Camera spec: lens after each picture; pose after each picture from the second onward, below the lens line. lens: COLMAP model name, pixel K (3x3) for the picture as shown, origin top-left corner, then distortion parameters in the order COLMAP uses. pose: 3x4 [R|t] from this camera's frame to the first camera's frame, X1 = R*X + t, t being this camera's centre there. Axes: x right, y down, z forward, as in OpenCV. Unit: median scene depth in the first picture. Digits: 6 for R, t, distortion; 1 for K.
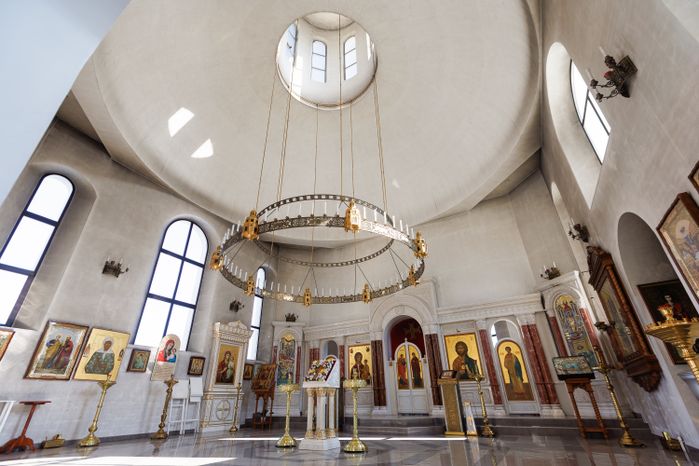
lens RADIAL K [[326.6, 0, 348.1], [0, 326.6, 234.0], [0, 0, 1]] dist [0.004791, -0.002110]
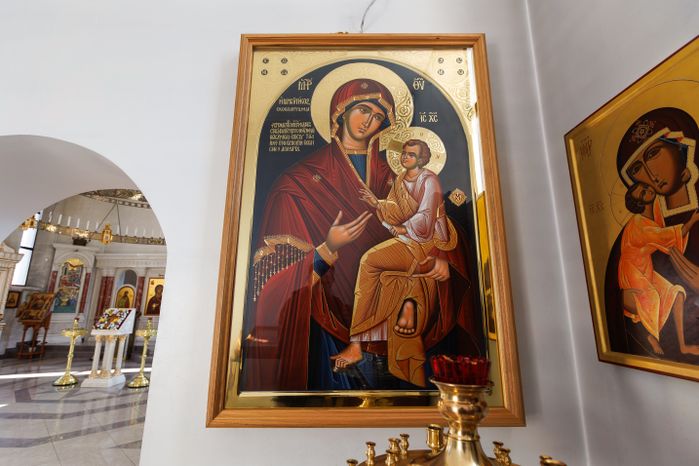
lens RADIAL K [[326.6, 0, 347.4], [0, 326.6, 237.8], [0, 0, 1]] dist [0.004791, -0.002110]
pose [[0.853412, 0.141966, 0.501531, -0.002546], [-0.262607, 0.948261, 0.178435, -0.132177], [-0.450251, -0.283984, 0.846538, -0.106677]]
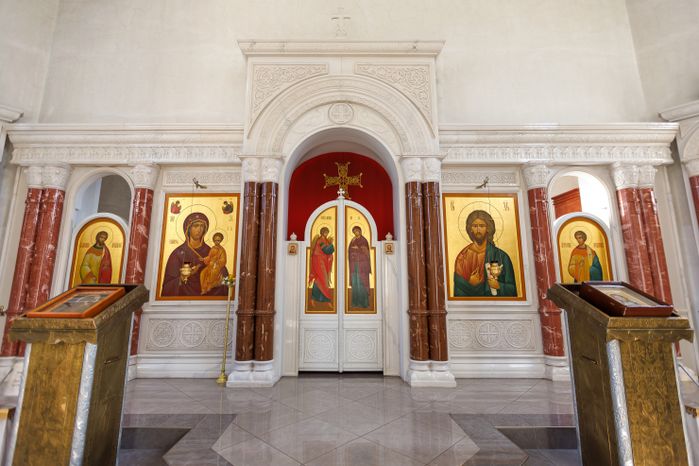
lens RADIAL K [[326.6, 0, 344.0], [0, 326.6, 233.9], [0, 0, 1]] dist [0.004791, -0.002110]
pose [[0.869708, 0.103980, 0.482490, 0.001109], [-0.240295, 0.943082, 0.229900, 0.299852], [-0.431123, -0.315886, 0.845192, 0.709959]]
